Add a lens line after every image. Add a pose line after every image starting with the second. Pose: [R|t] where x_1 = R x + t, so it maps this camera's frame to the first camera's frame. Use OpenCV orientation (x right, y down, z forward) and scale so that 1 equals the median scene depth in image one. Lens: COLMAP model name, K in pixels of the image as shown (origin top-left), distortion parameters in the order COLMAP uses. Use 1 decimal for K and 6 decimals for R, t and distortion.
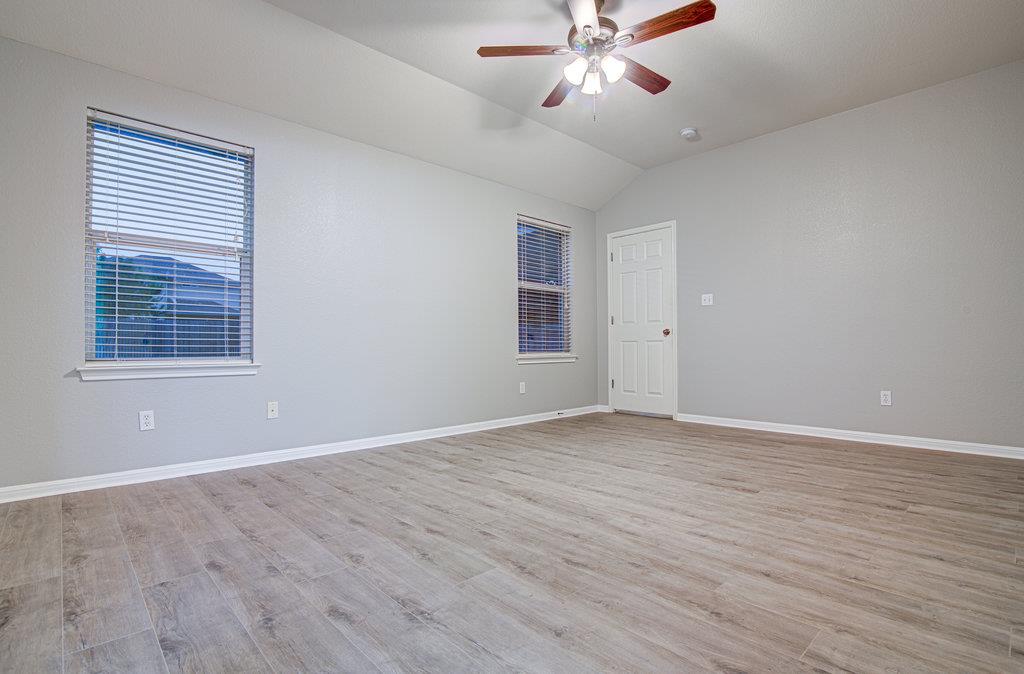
lens RADIAL K [[475.9, 0, 516.9], [0, 475.9, 339.7], [0, 0, 1]] dist [-0.011868, -0.000369]
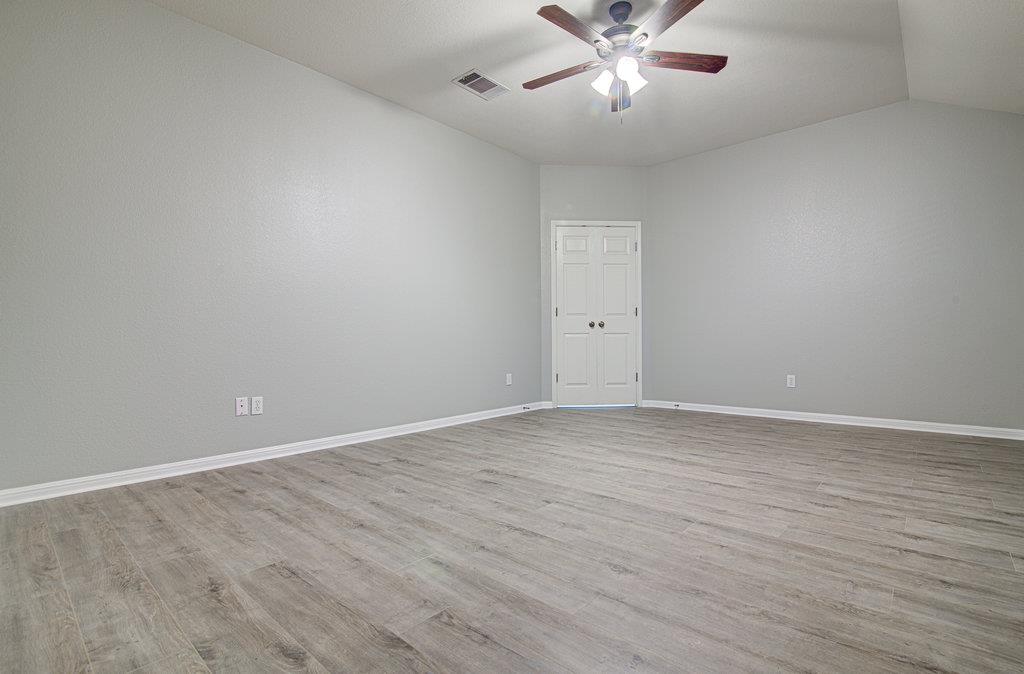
lens RADIAL K [[475.9, 0, 511.4], [0, 475.9, 339.5], [0, 0, 1]] dist [-0.011868, -0.000369]
pose [[-0.996850, 0.012586, -0.078310, 0.519588], [0.013852, 0.999782, -0.015651, 0.031634], [0.078095, -0.016686, -0.996806, 2.113983]]
